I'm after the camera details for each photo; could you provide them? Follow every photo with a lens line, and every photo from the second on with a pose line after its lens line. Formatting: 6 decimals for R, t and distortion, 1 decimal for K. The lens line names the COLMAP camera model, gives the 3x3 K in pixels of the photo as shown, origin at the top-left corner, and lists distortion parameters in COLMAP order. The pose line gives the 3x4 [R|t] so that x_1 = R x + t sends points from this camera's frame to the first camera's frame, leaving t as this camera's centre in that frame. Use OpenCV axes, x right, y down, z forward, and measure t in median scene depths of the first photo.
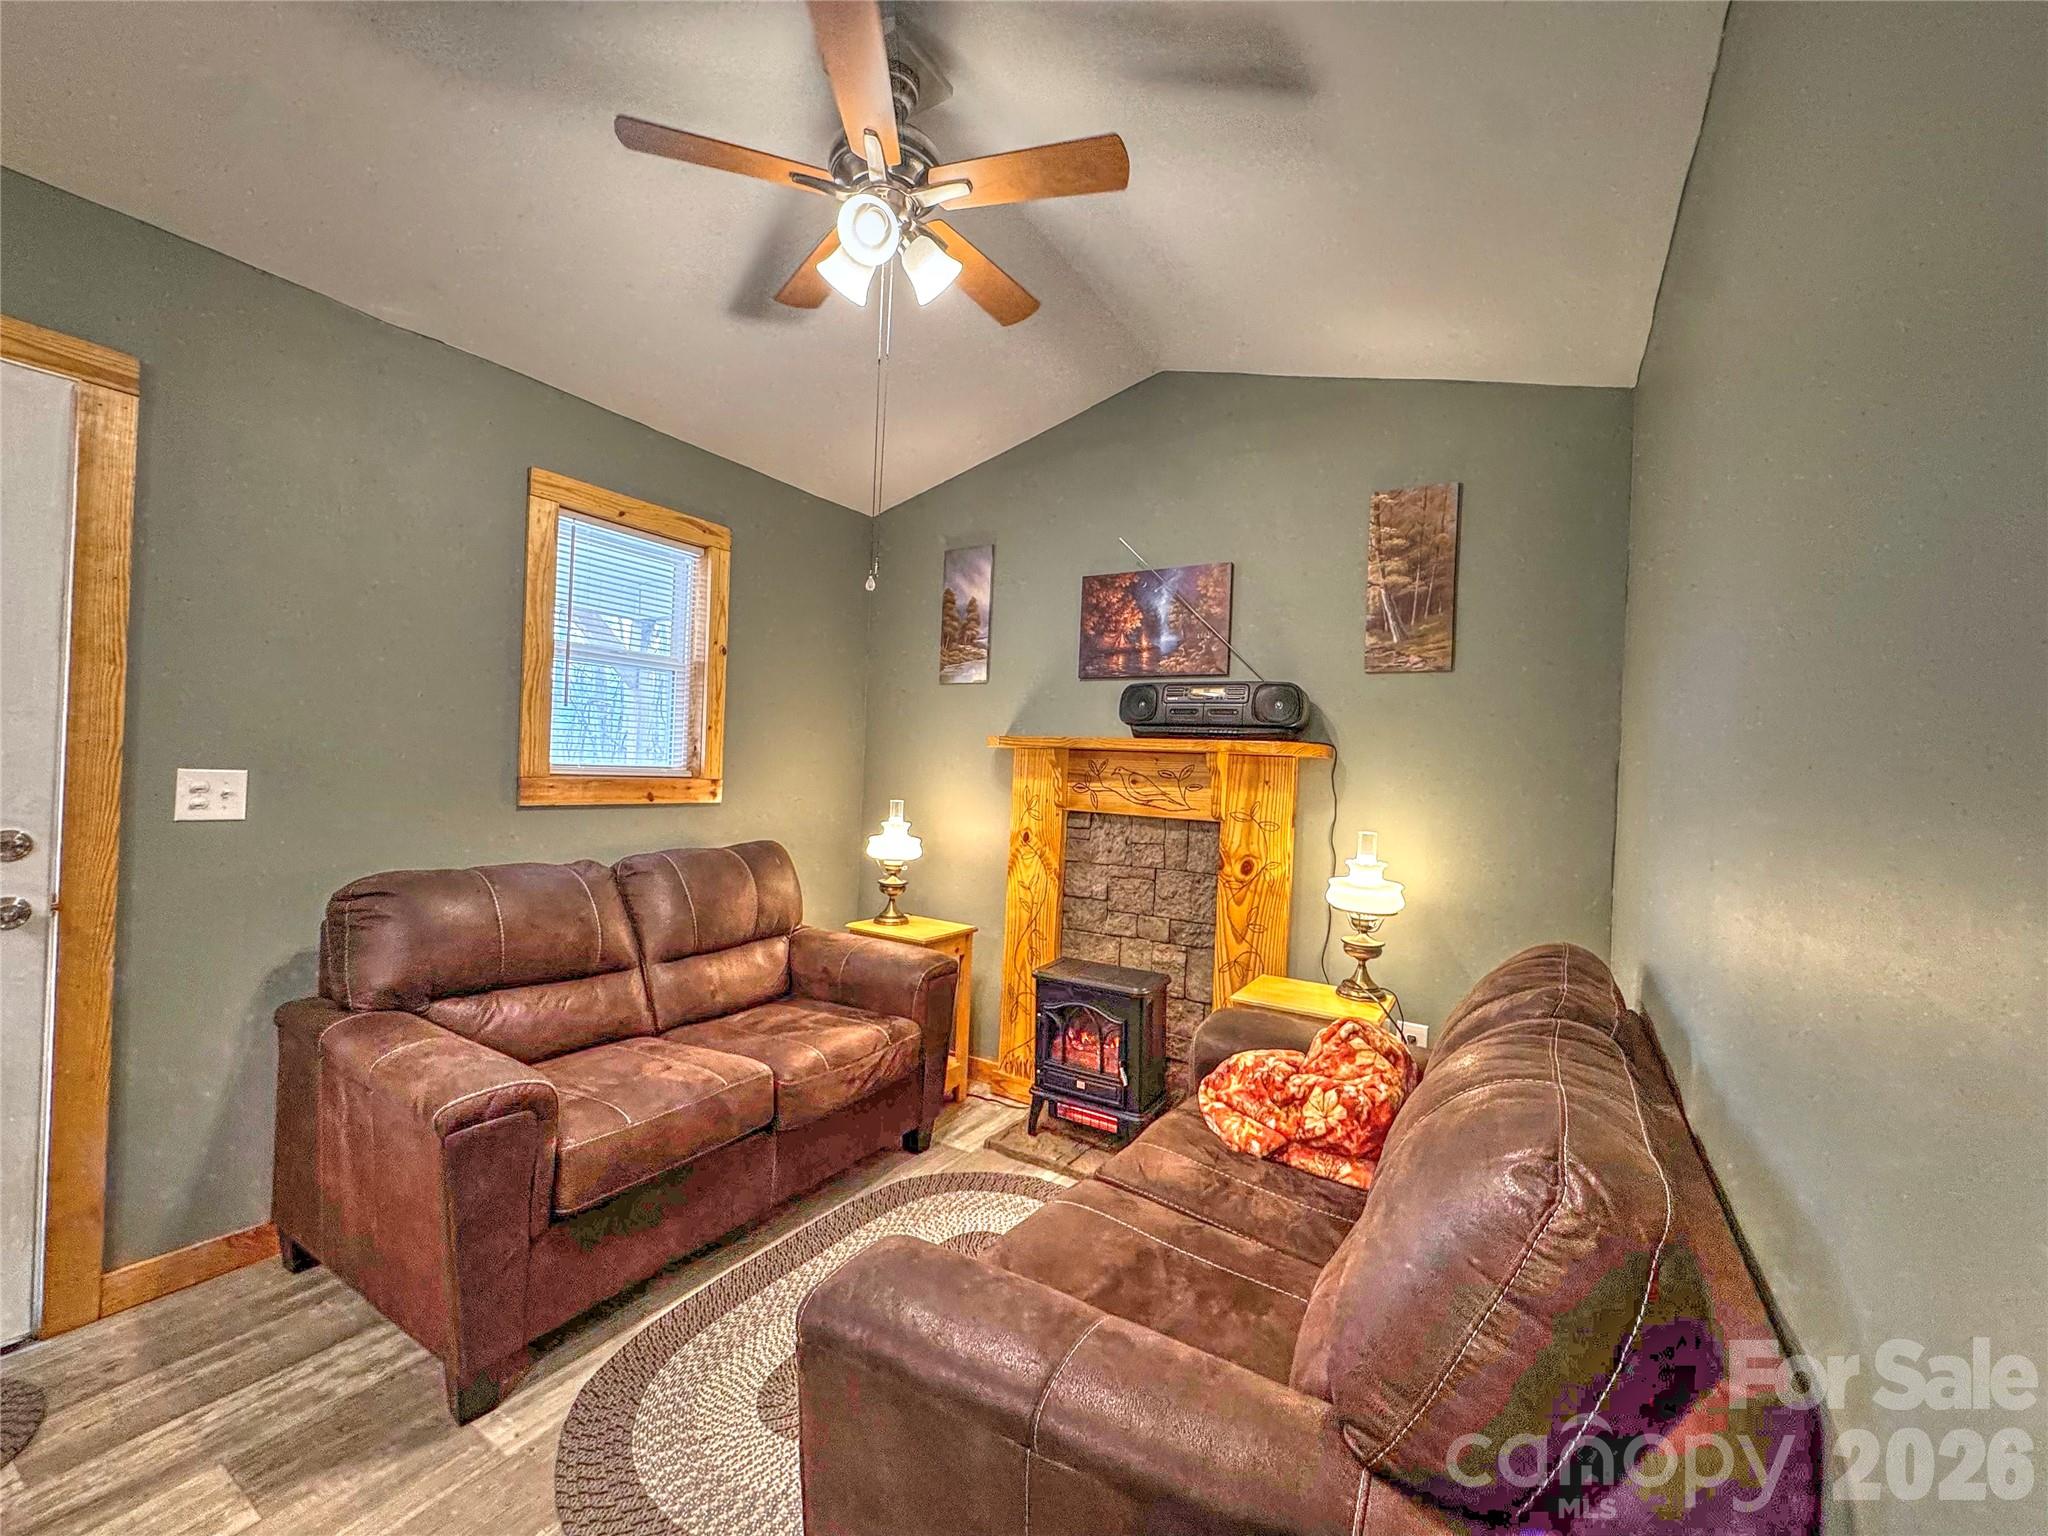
lens RADIAL K [[819.9, 0, 1023.9], [0, 819.9, 763.0], [0, 0, 1]] dist [-0.004303, 0.000750]
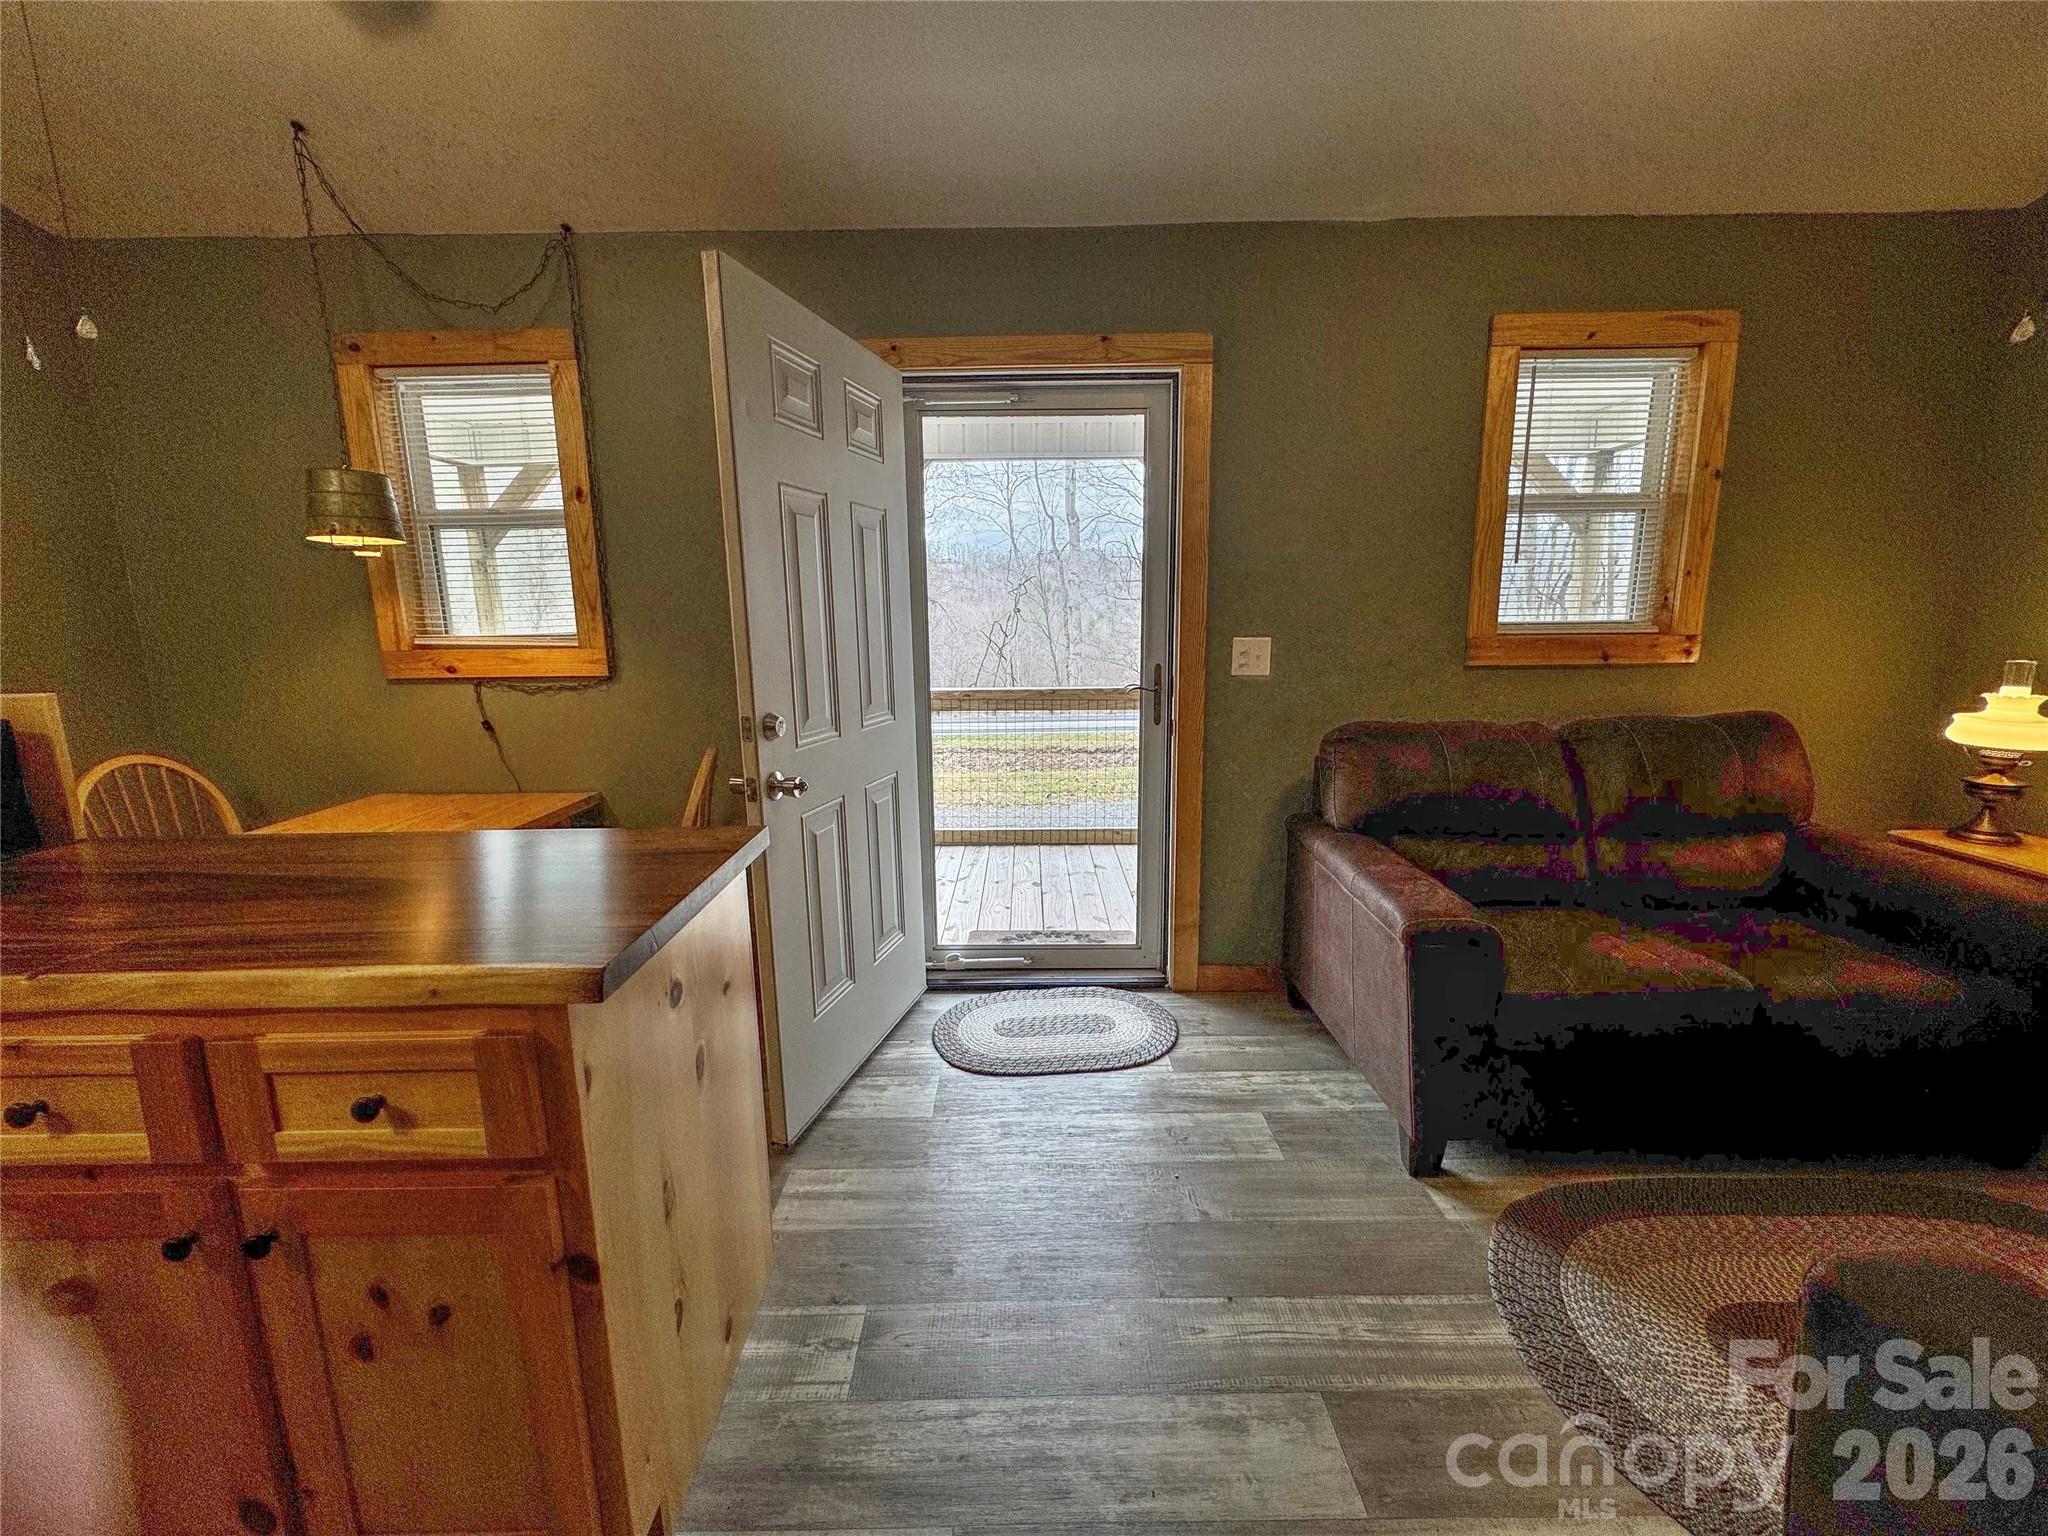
lens RADIAL K [[819.9, 0, 1019.1], [0, 819.9, 763.4], [0, 0, 1]] dist [-0.004303, 0.000750]
pose [[0.522502, 0.110656, -0.845427, -0.014283], [0.041597, 0.987054, 0.154901, -0.009607], [0.851623, -0.116104, 0.511135, -0.035977]]
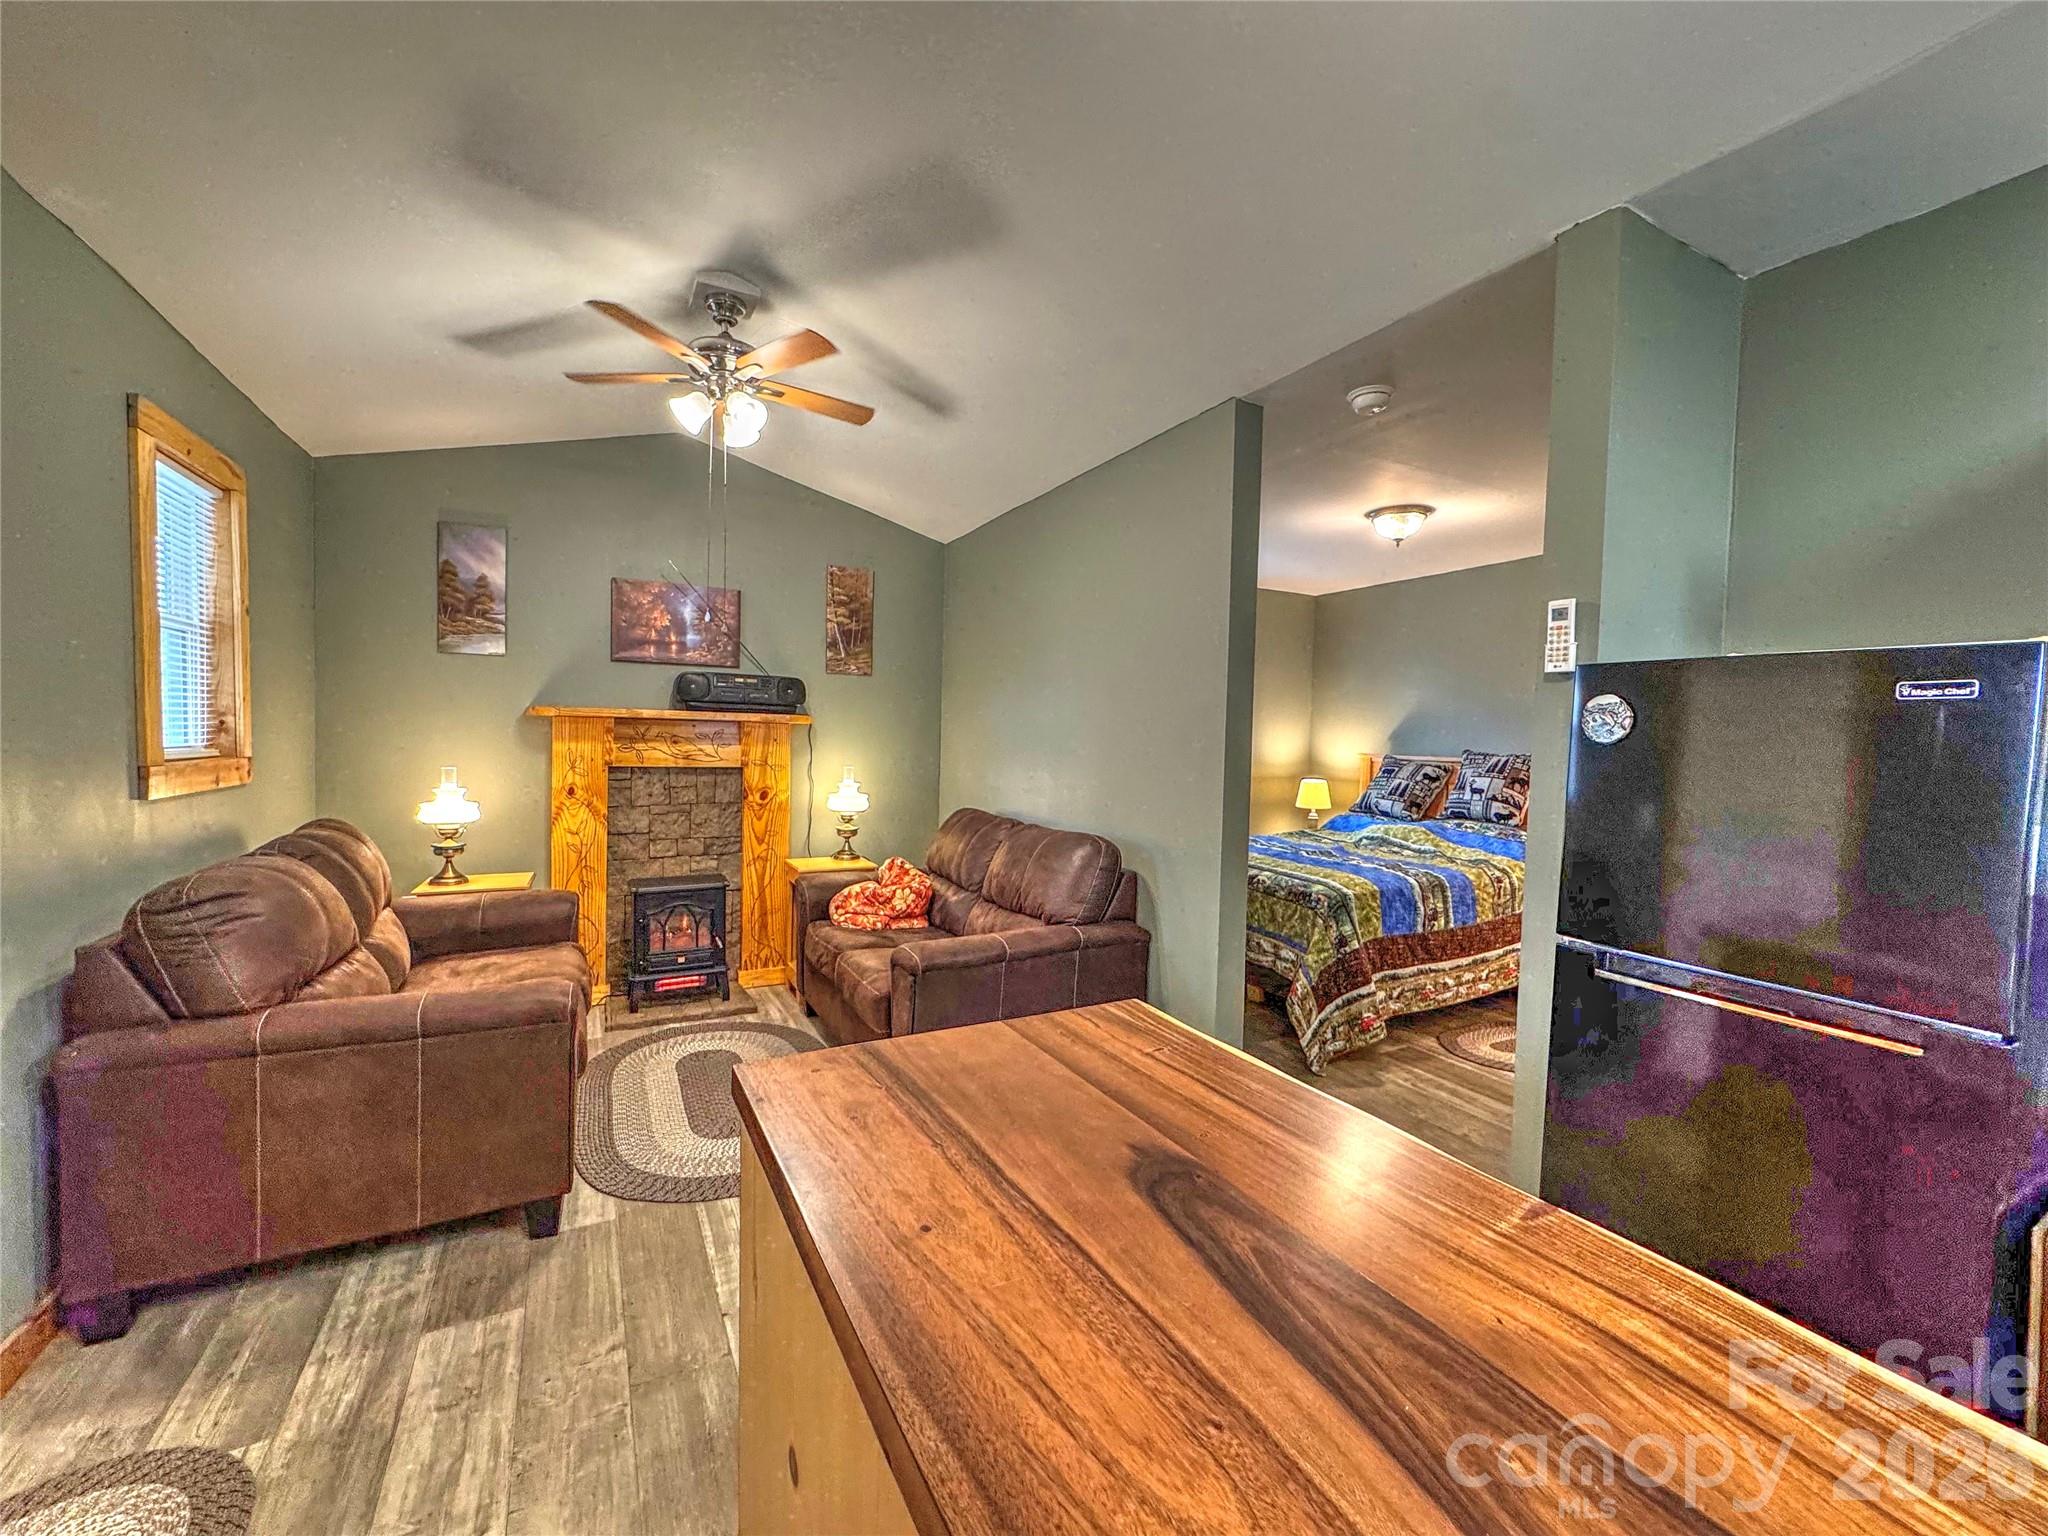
lens RADIAL K [[819.9, 0, 1019.8], [0, 819.9, 762.5], [0, 0, 1]] dist [-0.004303, 0.000750]
pose [[0.504101, -0.059335, 0.861604, -0.800499], [-0.006669, 0.997340, 0.072585, -0.048832], [-0.863619, -0.042336, 0.502364, -0.186263]]
